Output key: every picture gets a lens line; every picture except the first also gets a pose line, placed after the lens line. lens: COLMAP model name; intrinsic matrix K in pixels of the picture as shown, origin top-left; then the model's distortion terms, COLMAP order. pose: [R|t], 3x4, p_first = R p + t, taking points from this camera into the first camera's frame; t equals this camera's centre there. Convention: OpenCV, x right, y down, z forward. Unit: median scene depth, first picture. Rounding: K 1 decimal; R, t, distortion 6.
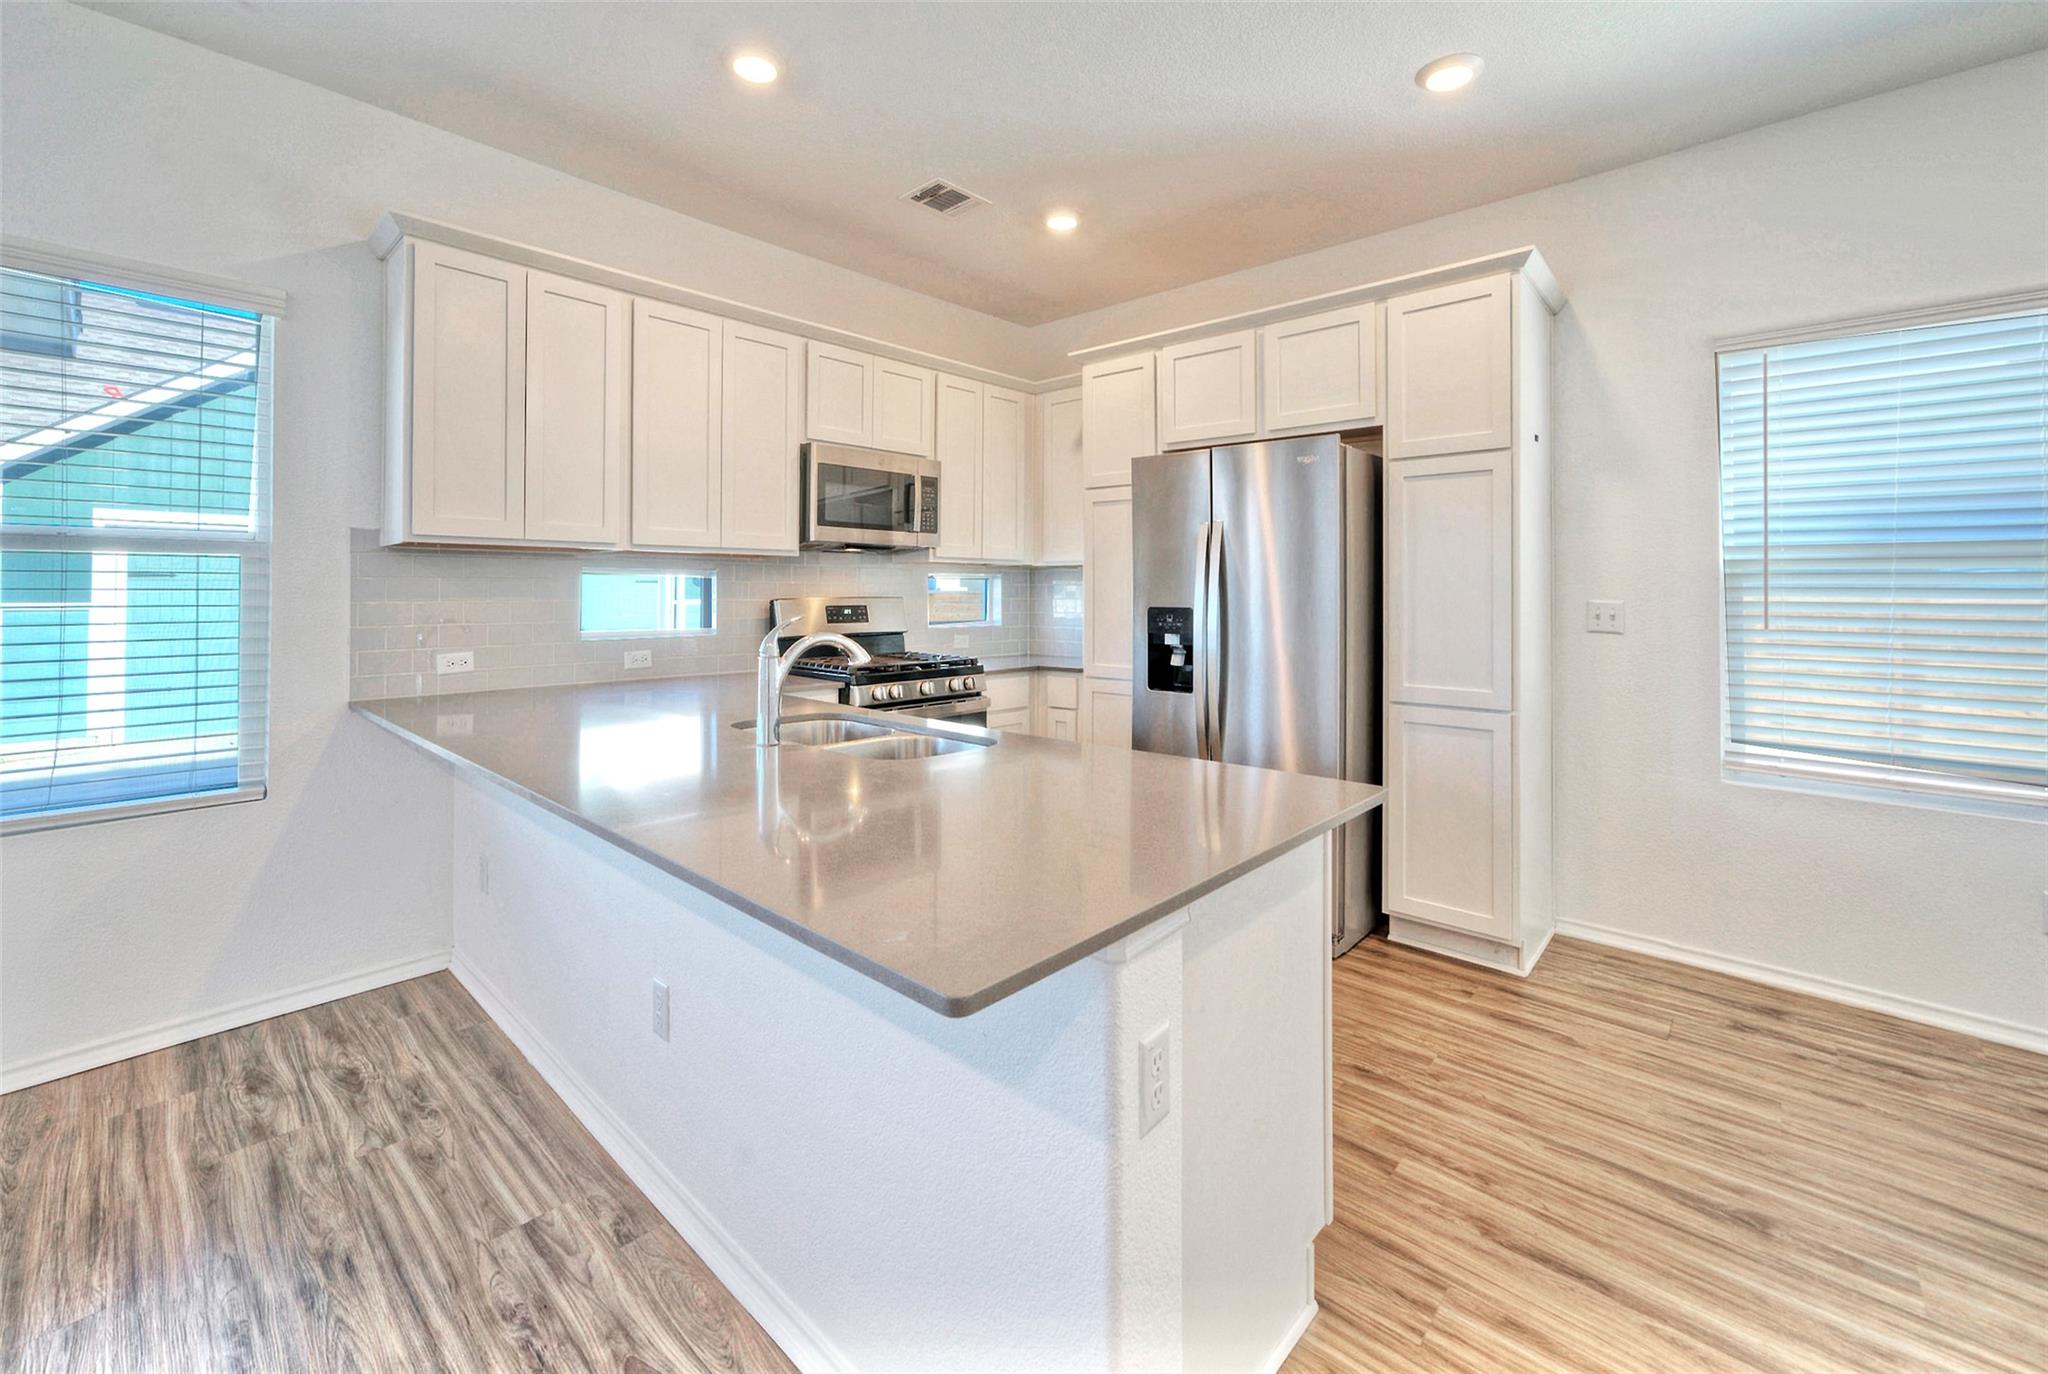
lens RADIAL K [[809.2, 0, 1063.9], [0, 809.2, 582.3], [0, 0, 1]] dist [-0.007517, 0.000846]
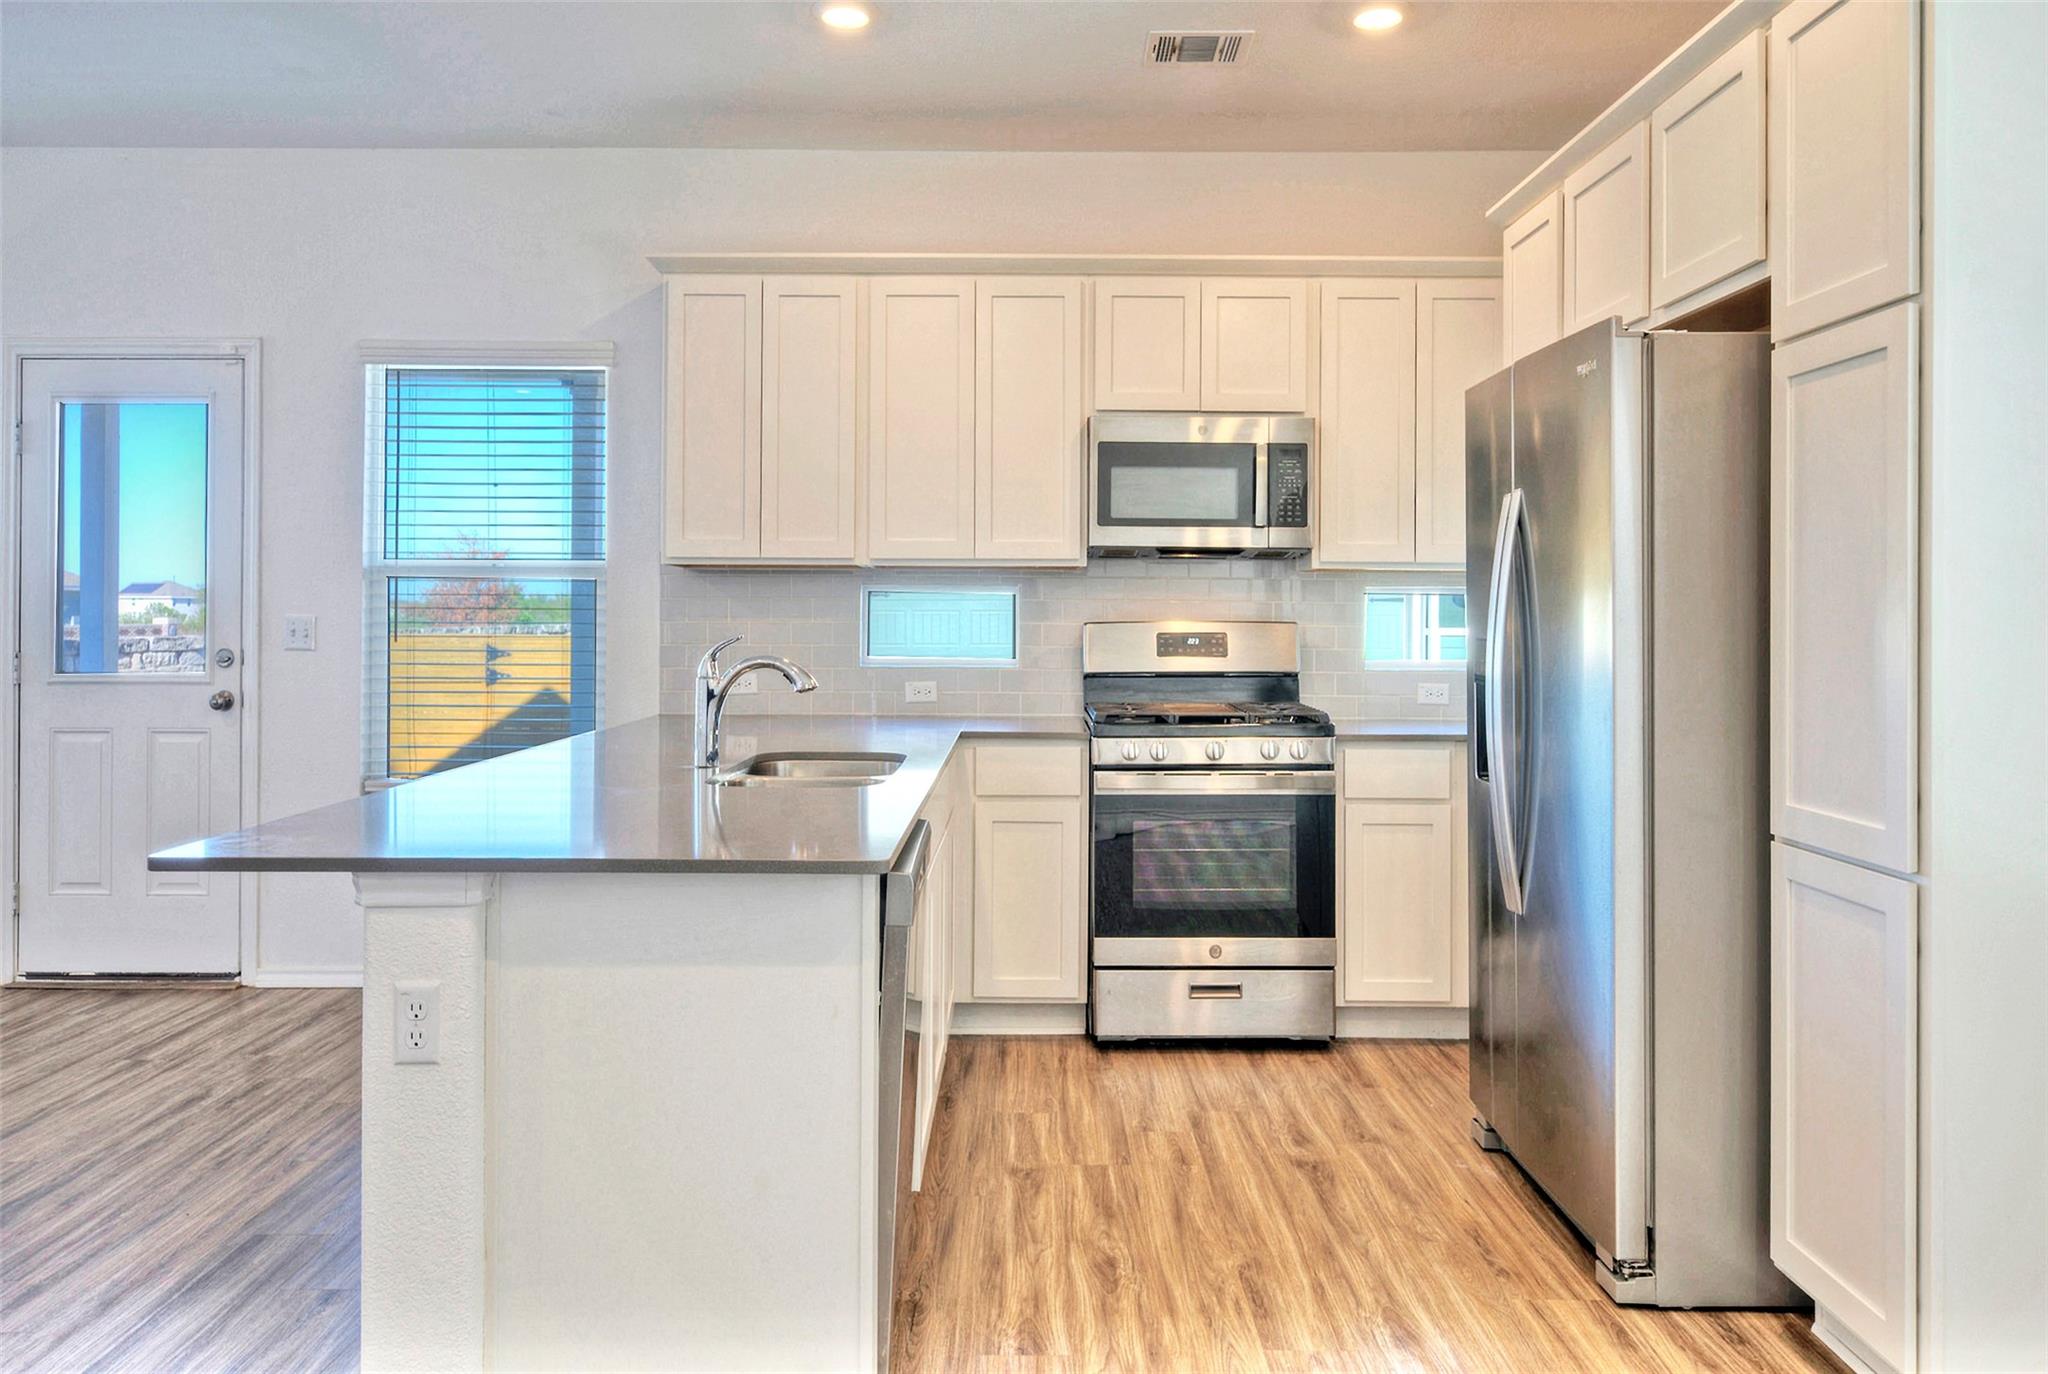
lens RADIAL K [[1377.4, 0, 983.2], [0, 1377.4, 602.4], [0, 0, 1]] dist [0.007686, -0.004663]
pose [[0.680316, -0.016229, -0.732740, 0.549805], [0.002497, 0.999800, -0.019825, 0.028029], [0.732915, 0.011658, 0.680220, 0.051191]]
